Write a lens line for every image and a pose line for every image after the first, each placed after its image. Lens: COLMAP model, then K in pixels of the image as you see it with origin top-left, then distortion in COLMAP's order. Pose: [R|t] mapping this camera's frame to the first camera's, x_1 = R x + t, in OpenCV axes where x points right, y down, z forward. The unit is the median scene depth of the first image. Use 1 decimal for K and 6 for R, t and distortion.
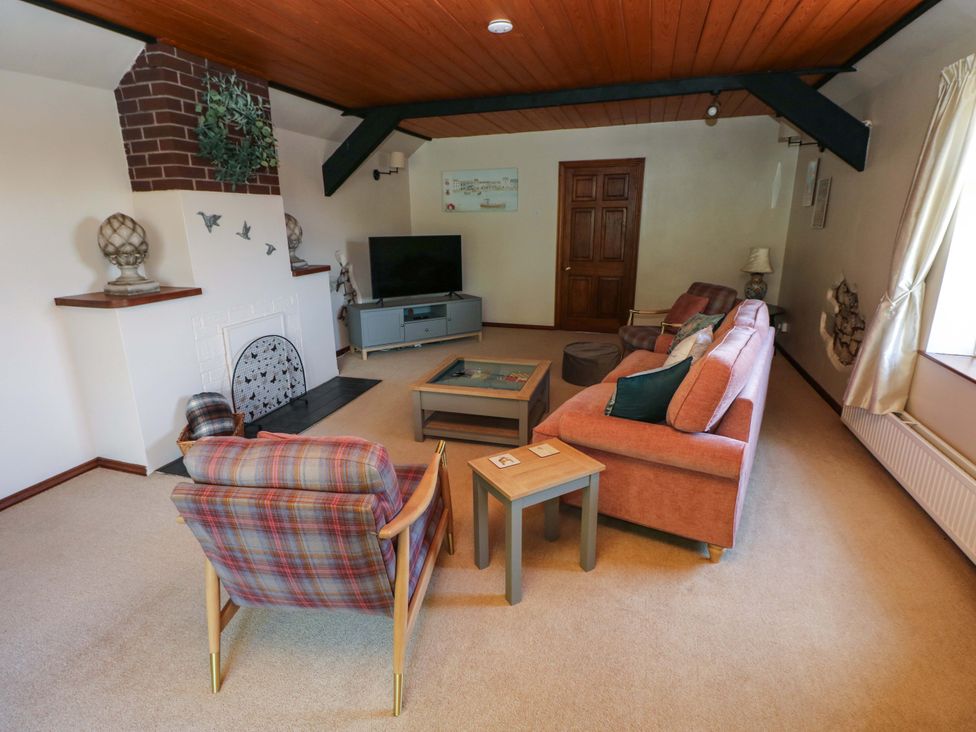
lens RADIAL K [[510.1, 0, 484.7], [0, 510.1, 359.1], [0, 0, 1]] dist [0.002757, -0.013036]
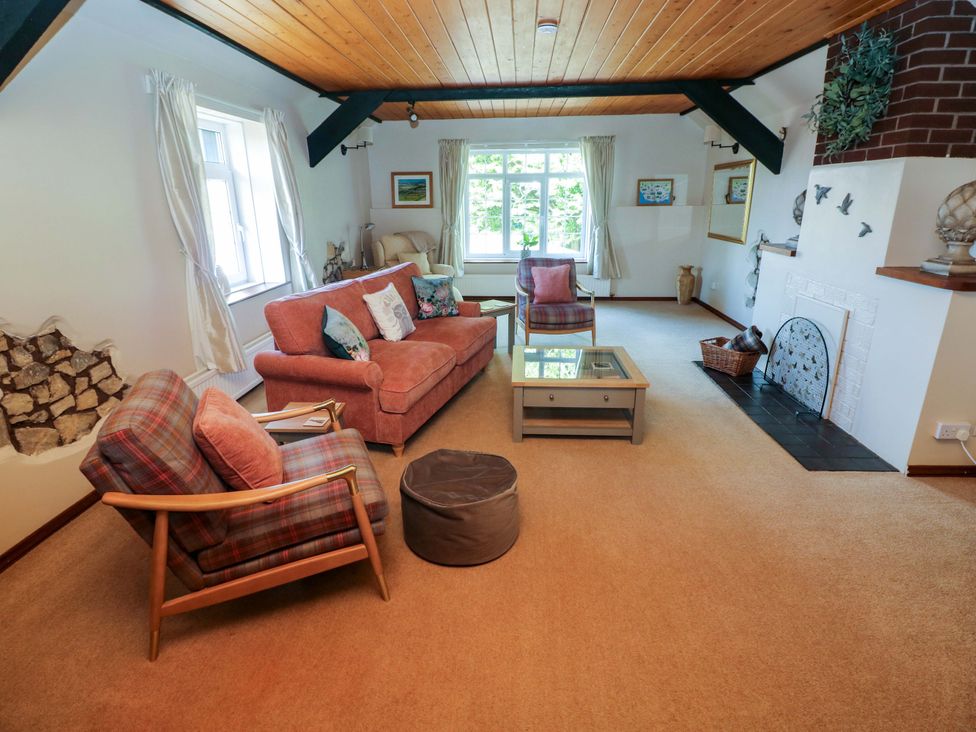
lens RADIAL K [[510.1, 0, 484.7], [0, 510.1, 359.1], [0, 0, 1]] dist [0.002757, -0.013036]
pose [[-0.970969, 0.096993, -0.218659, 0.340147], [-0.037852, 0.840285, 0.540822, -0.449234], [0.236192, 0.533398, -0.812219, 1.600905]]
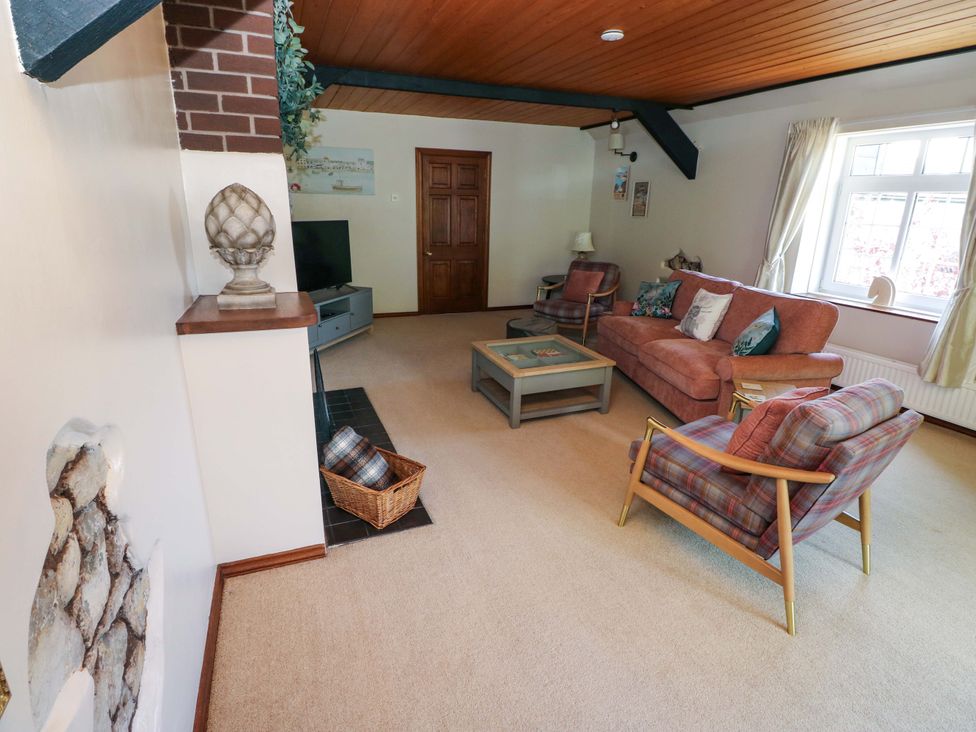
lens RADIAL K [[510.1, 0, 484.7], [0, 510.1, 359.1], [0, 0, 1]] dist [0.002757, -0.013036]
pose [[0.764902, -0.161377, 0.623604, -0.699480], [0.144011, 0.986447, 0.078632, -0.054251], [-0.627842, 0.029660, 0.777775, 0.226506]]
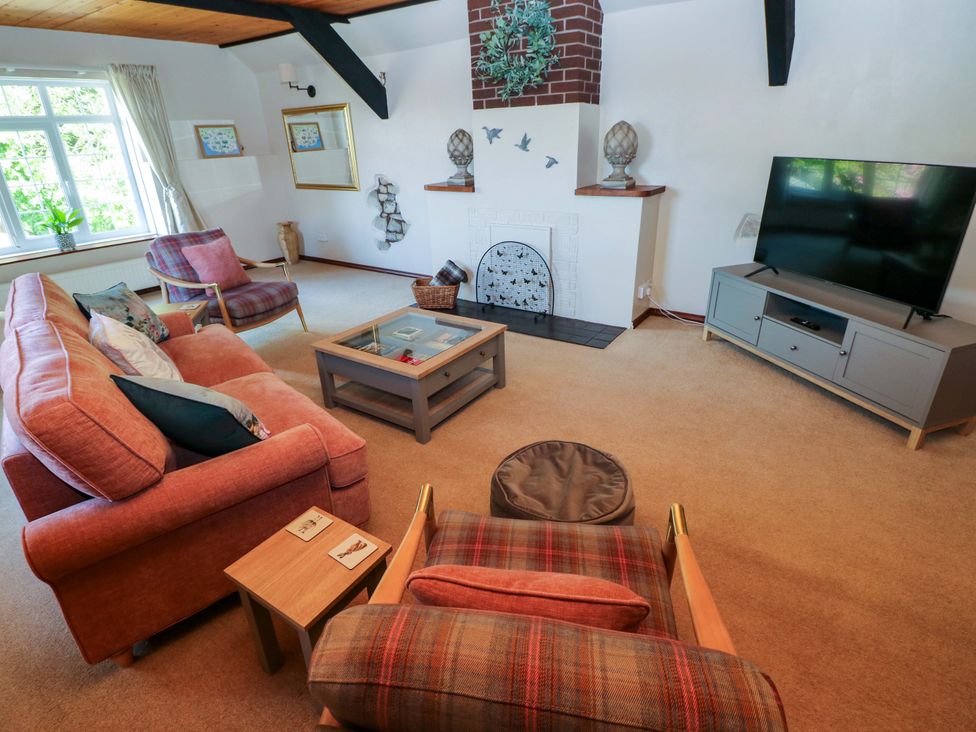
lens RADIAL K [[510.1, 0, 484.7], [0, 510.1, 359.1], [0, 0, 1]] dist [0.002757, -0.013036]
pose [[-0.294979, 0.405974, -0.864970, 0.645271], [-0.217722, 0.852878, 0.474548, -0.332555], [0.930368, 0.328305, -0.163191, 1.167367]]
